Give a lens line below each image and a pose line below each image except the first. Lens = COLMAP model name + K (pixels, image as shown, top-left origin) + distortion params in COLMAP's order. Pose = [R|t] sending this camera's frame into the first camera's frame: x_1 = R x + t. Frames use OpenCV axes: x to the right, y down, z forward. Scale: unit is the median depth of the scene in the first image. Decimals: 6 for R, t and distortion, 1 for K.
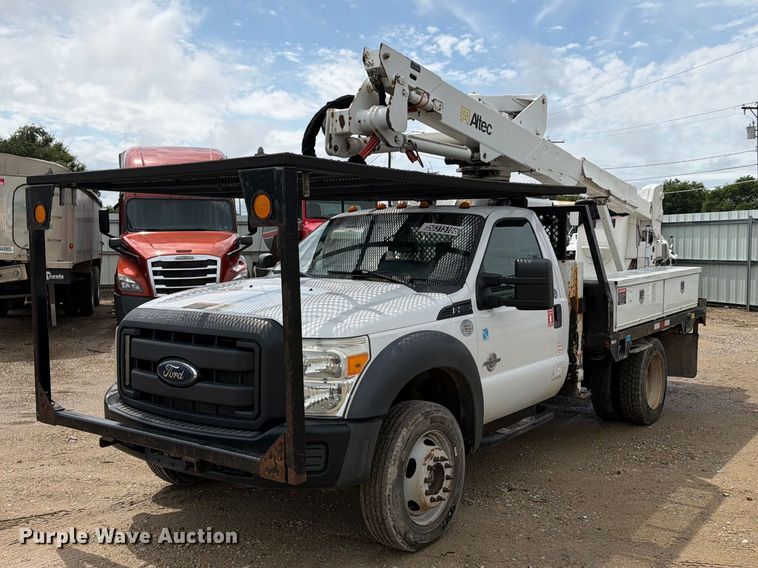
lens RADIAL K [[739.4, 0, 379.0], [0, 739.4, 284.0], [0, 0, 1]] dist [0.086731, -0.194527]
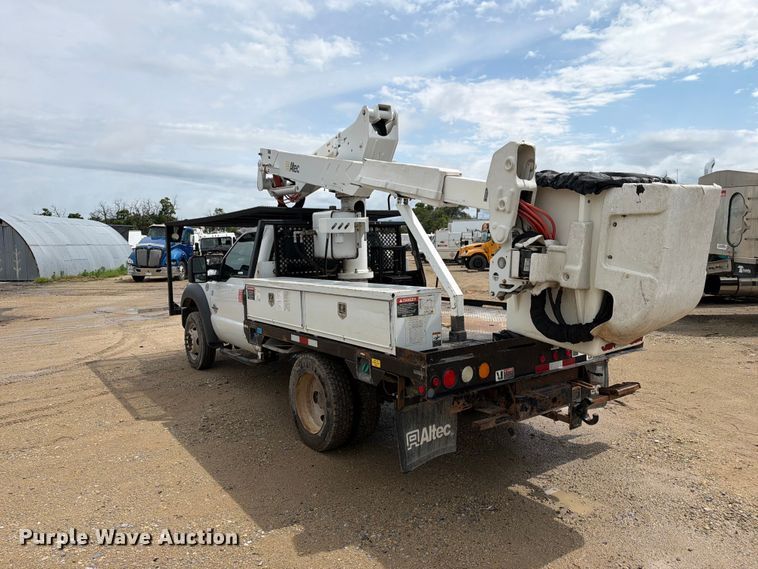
lens RADIAL K [[529.9, 0, 379.8], [0, 529.9, 285.6], [0, 0, 1]] dist [0.080710, -0.110740]
pose [[-0.288196, 0.081097, -0.954131, 1.268566], [-0.045113, 0.994151, 0.098125, -0.104944], [0.956508, 0.071323, -0.282852, 1.671586]]
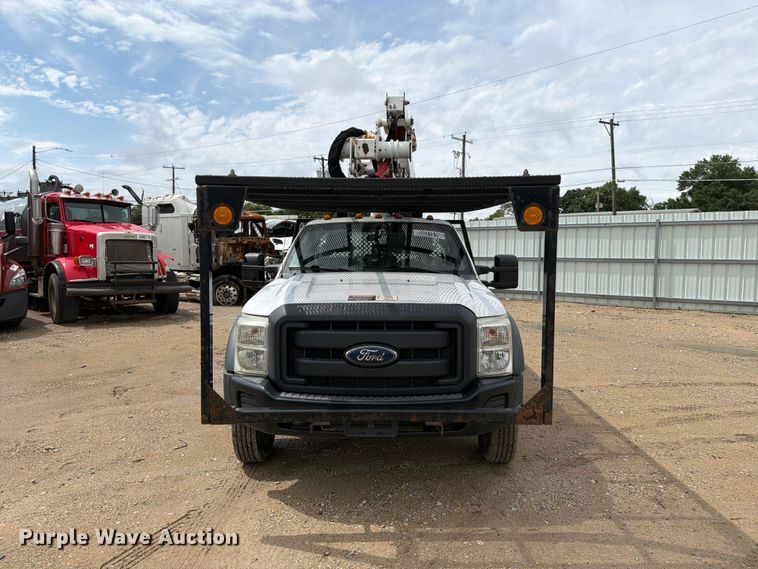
lens RADIAL K [[530.2, 0, 380.2], [0, 530.2, 281.7], [0, 0, 1]] dist [0.045940, -0.059391]
pose [[0.808704, -0.039507, 0.586888, -0.576015], [0.030006, 0.999214, 0.025915, -0.013730], [-0.587450, -0.003347, 0.809253, 0.248983]]
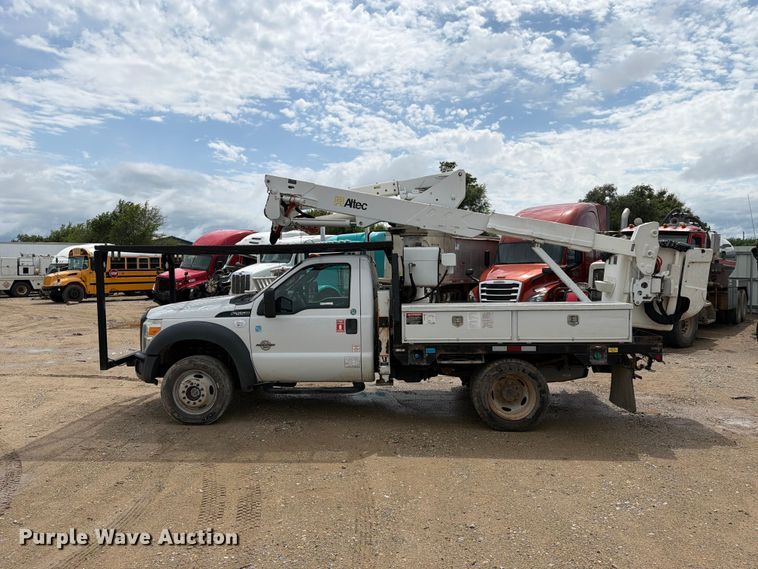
lens RADIAL K [[523.0, 0, 379.0], [0, 523.0, 284.5], [0, 0, 1]] dist [0.094657, -0.133731]
pose [[0.563357, 0.027120, -0.825769, 1.248771], [-0.045566, 0.998960, 0.001723, -0.051958], [0.824956, 0.036656, 0.564006, 0.460545]]
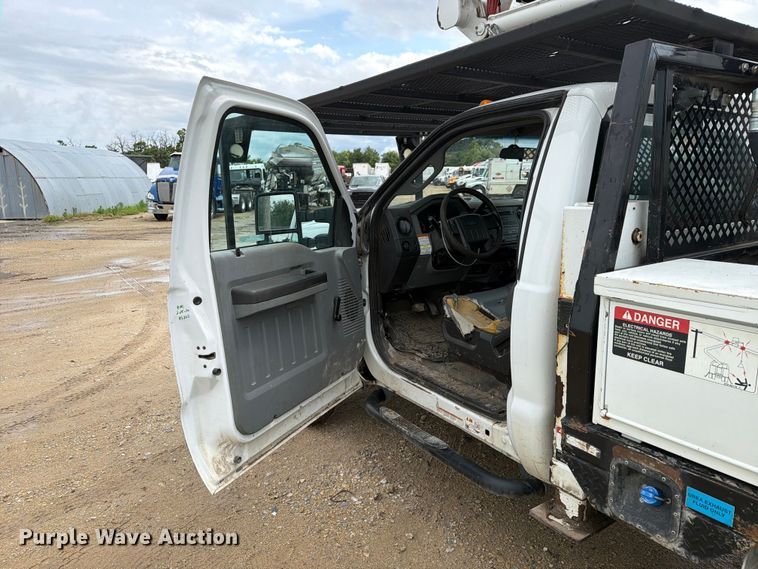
lens RADIAL K [[530.2, 0, 380.2], [0, 530.2, 281.7], [0, 0, 1]] dist [0.045940, -0.059391]
pose [[-0.318931, 0.188684, -0.928806, 0.641908], [-0.042544, 0.976145, 0.212910, -0.054918], [0.946823, 0.107418, -0.303295, 1.107304]]
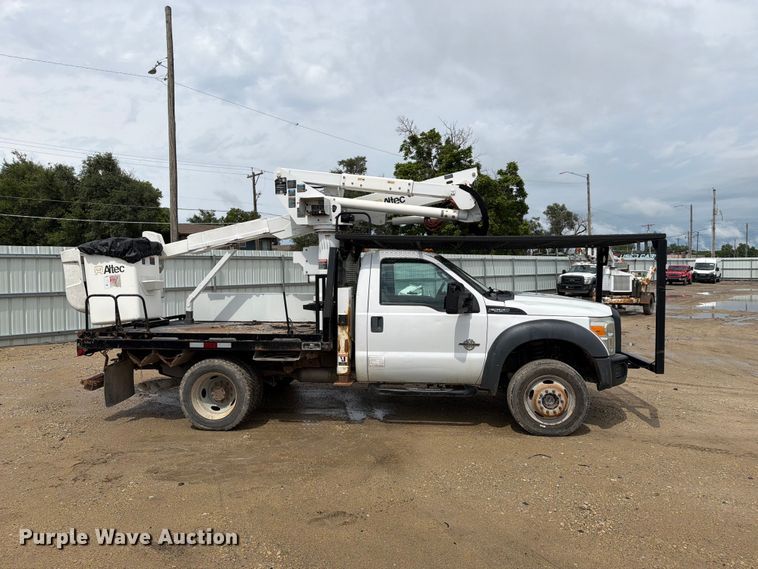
lens RADIAL K [[530.2, 0, 380.2], [0, 530.2, 281.7], [0, 0, 1]] dist [0.045940, -0.059391]
pose [[-0.518777, -0.005842, 0.854890, -1.005679], [0.058044, 0.997429, 0.042039, -0.103079], [-0.852937, 0.071430, -0.517103, 1.872481]]
